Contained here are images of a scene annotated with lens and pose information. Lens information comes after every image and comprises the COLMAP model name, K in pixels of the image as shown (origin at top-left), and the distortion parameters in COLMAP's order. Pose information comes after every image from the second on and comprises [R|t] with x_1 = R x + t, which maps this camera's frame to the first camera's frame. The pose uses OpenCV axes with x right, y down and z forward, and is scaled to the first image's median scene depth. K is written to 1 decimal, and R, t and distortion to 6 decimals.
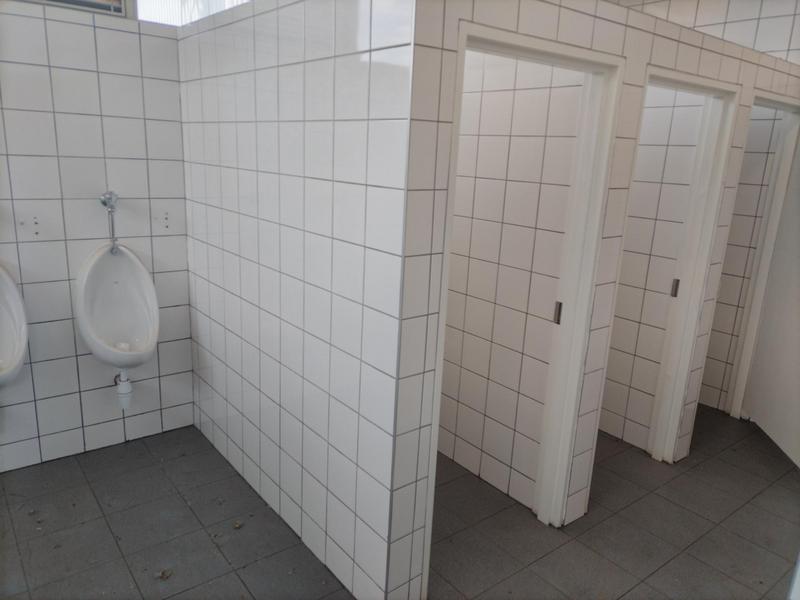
lens RADIAL K [[589.4, 0, 400.0], [0, 589.4, 300.0], [0, 0, 1]] dist [0.017923, 0.000602]
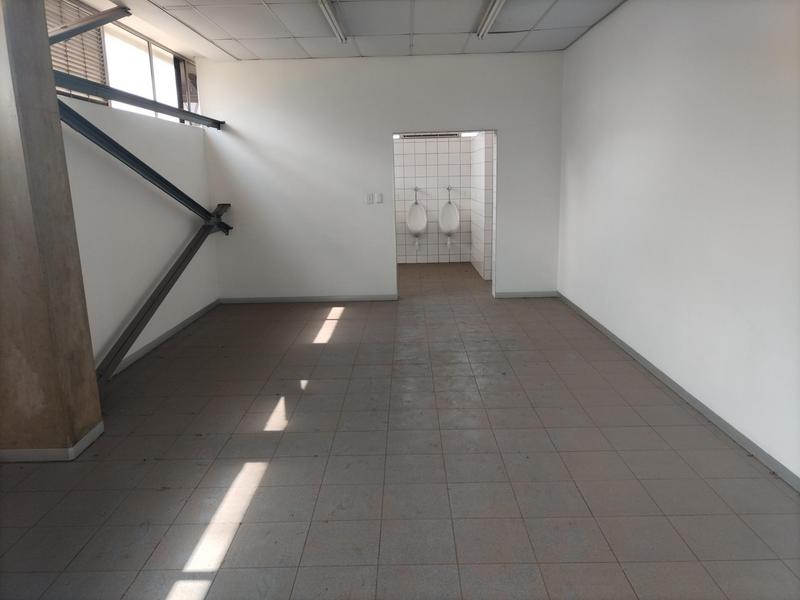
lens RADIAL K [[589.4, 0, 400.0], [0, 589.4, 300.0], [0, 0, 1]] dist [0.017923, 0.000602]
pose [[0.777360, 0.065309, -0.625656, 1.492678], [-0.097067, 0.995137, -0.016726, 0.569984], [0.621521, 0.073732, 0.779920, -1.841188]]
